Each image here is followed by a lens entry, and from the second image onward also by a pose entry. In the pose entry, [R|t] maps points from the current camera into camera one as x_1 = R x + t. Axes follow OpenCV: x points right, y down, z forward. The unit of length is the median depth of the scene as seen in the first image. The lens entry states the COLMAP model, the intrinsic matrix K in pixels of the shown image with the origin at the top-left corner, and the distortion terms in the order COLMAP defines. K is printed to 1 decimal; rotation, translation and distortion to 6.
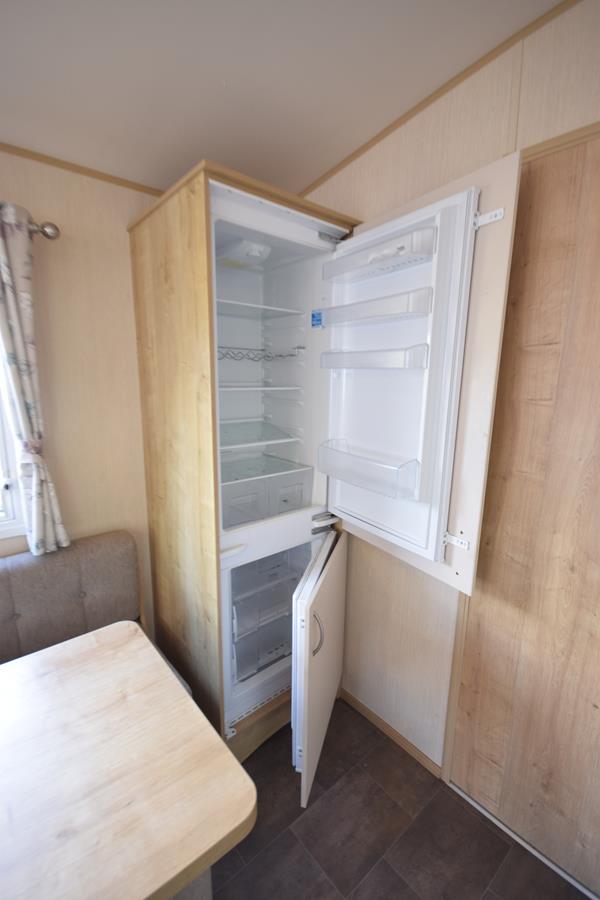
lens RADIAL K [[384.0, 0, 301.9], [0, 384.0, 453.0], [0, 0, 1]] dist [-0.009415, -0.002432]
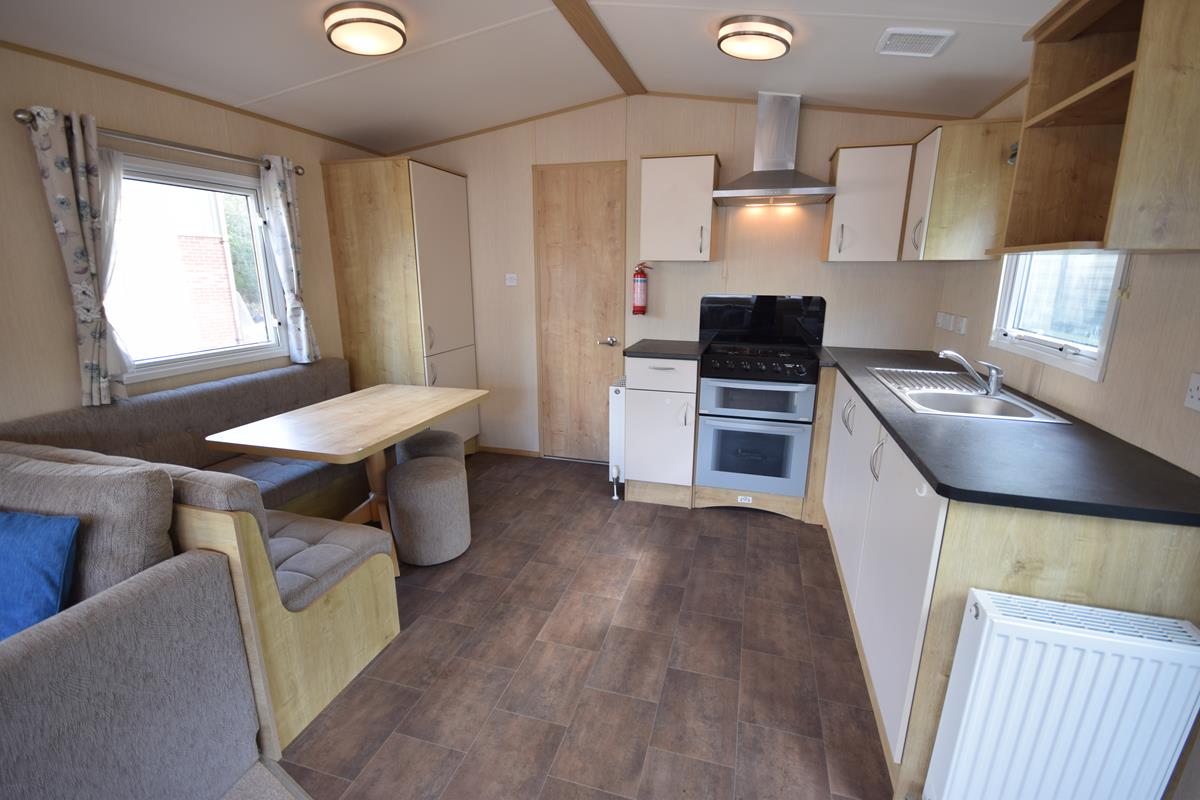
lens RADIAL K [[523.9, 0, 606.5], [0, 523.9, 401.5], [0, 0, 1]] dist [0.003119, -0.008352]
pose [[0.834948, -0.142474, 0.531567, -0.894327], [0.115514, 0.989761, 0.083842, 0.417048], [-0.538069, -0.008600, 0.842857, -1.756711]]
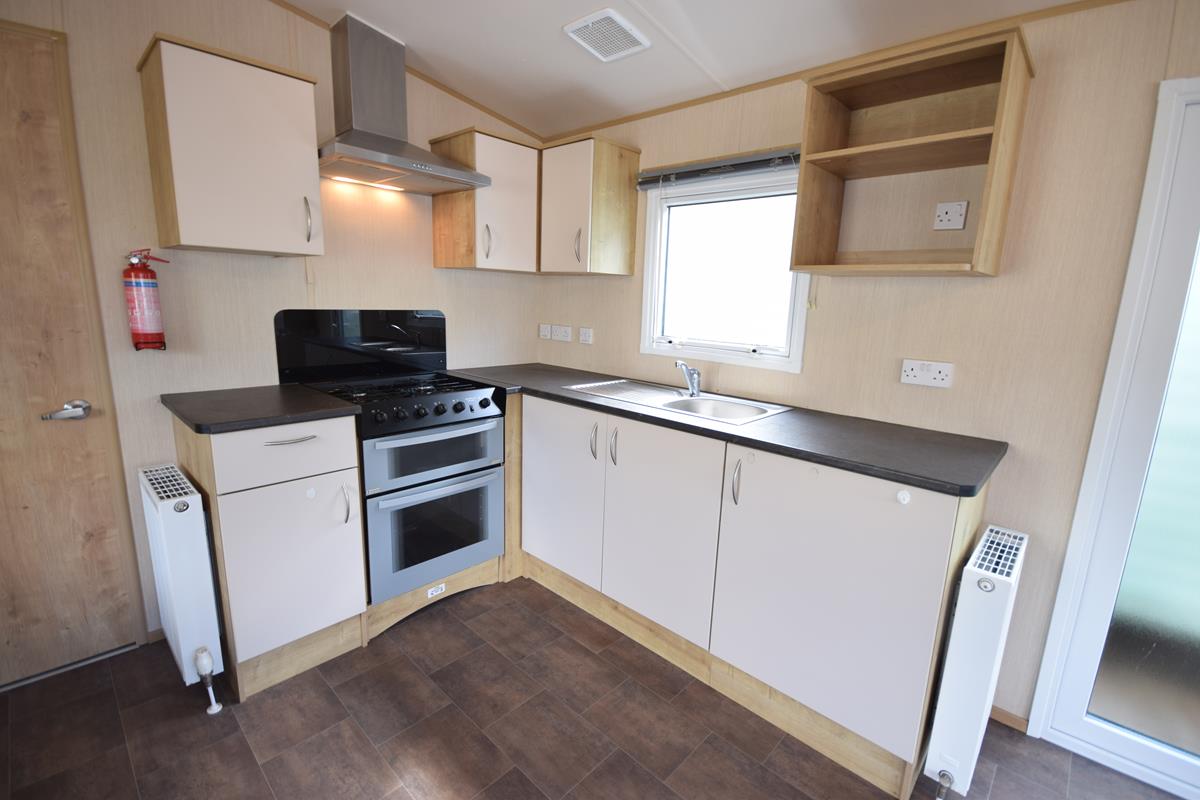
lens RADIAL K [[523.9, 0, 607.7], [0, 523.9, 400.5], [0, 0, 1]] dist [0.003119, -0.008352]
pose [[-0.111356, -0.209637, 0.971418, -0.768413], [0.160988, 0.960780, 0.225796, 0.225929], [-0.980654, 0.181530, -0.073240, -0.597498]]
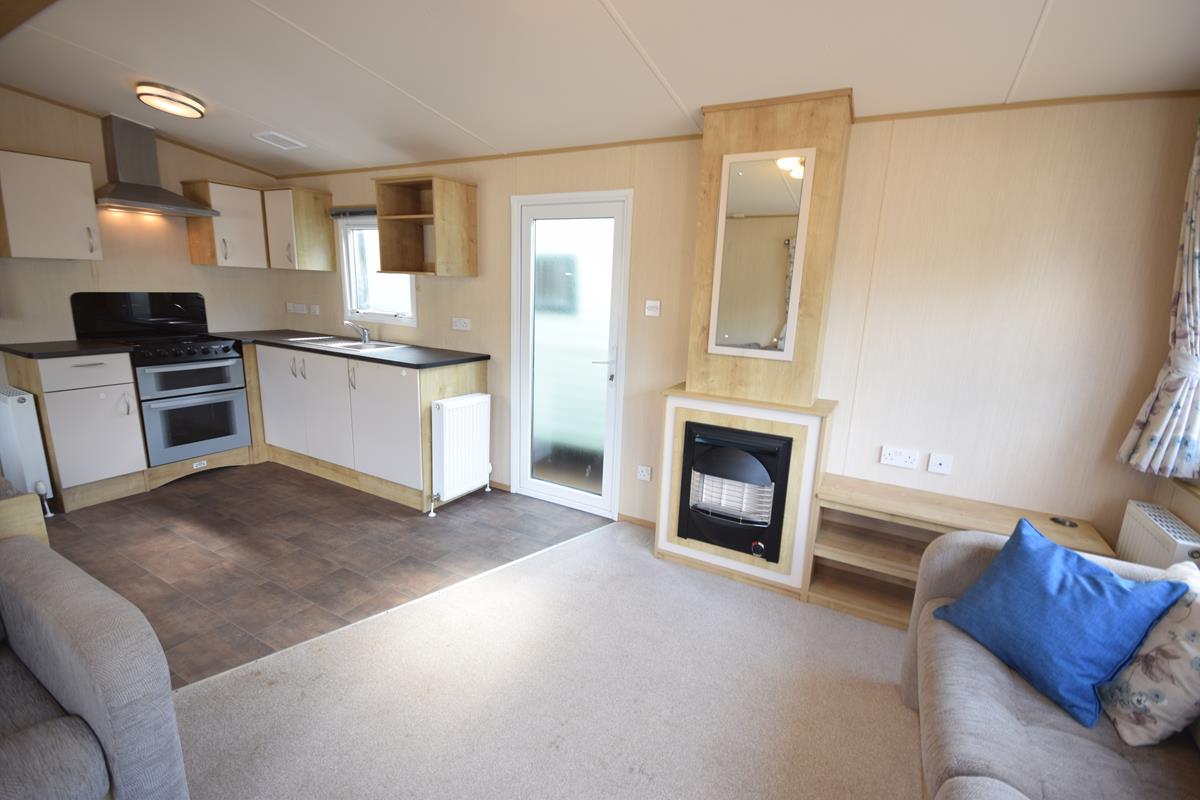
lens RADIAL K [[523.9, 0, 611.7], [0, 523.9, 400.1], [0, 0, 1]] dist [0.003119, -0.008352]
pose [[-0.353457, -0.227548, 0.907353, -2.473223], [0.139621, 0.946266, 0.291696, 0.285037], [-0.924973, 0.229787, -0.302693, -1.356958]]
